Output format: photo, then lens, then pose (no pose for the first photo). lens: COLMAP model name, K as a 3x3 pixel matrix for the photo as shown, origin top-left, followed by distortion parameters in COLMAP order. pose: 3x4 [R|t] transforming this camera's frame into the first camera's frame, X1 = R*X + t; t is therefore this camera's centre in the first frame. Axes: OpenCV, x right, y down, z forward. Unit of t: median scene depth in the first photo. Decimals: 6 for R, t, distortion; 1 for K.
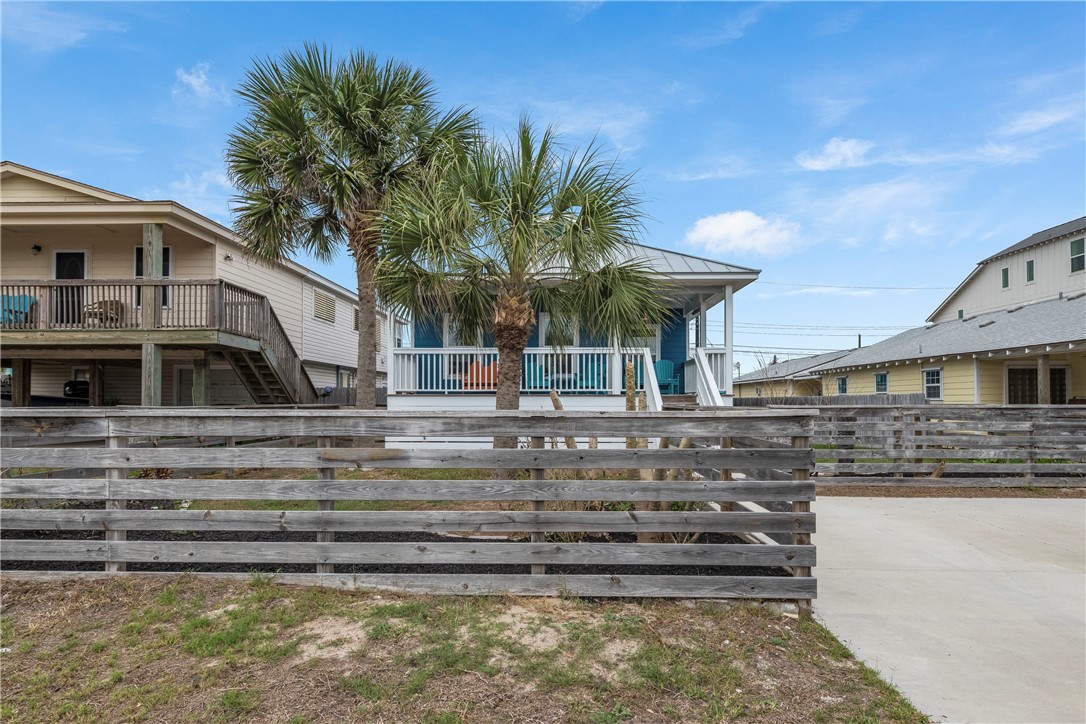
lens RADIAL K [[580.6, 0, 540.7], [0, 580.6, 397.9], [0, 0, 1]] dist [-0.000444, 0.000214]
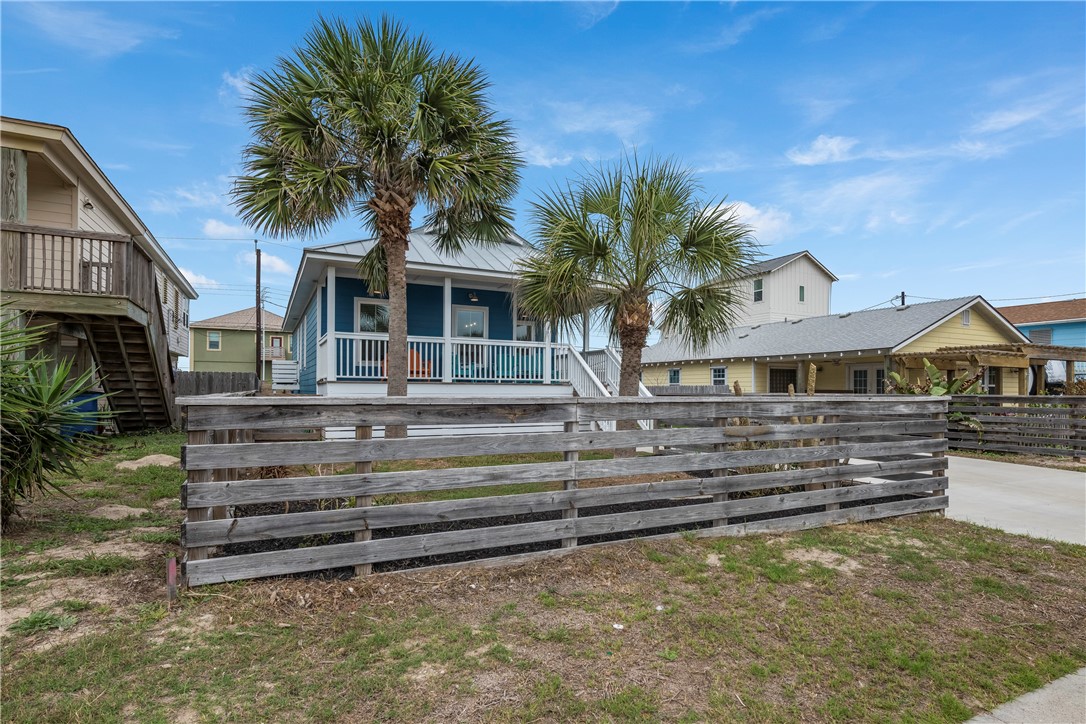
lens RADIAL K [[561.2, 0, 547.0], [0, 561.2, 389.1], [0, 0, 1]] dist [0.000729, -0.000108]
pose [[0.880315, 0.006084, 0.474350, -0.587660], [-0.008842, 0.999954, 0.003583, 0.001315], [-0.474307, -0.007349, 0.880329, 0.048909]]
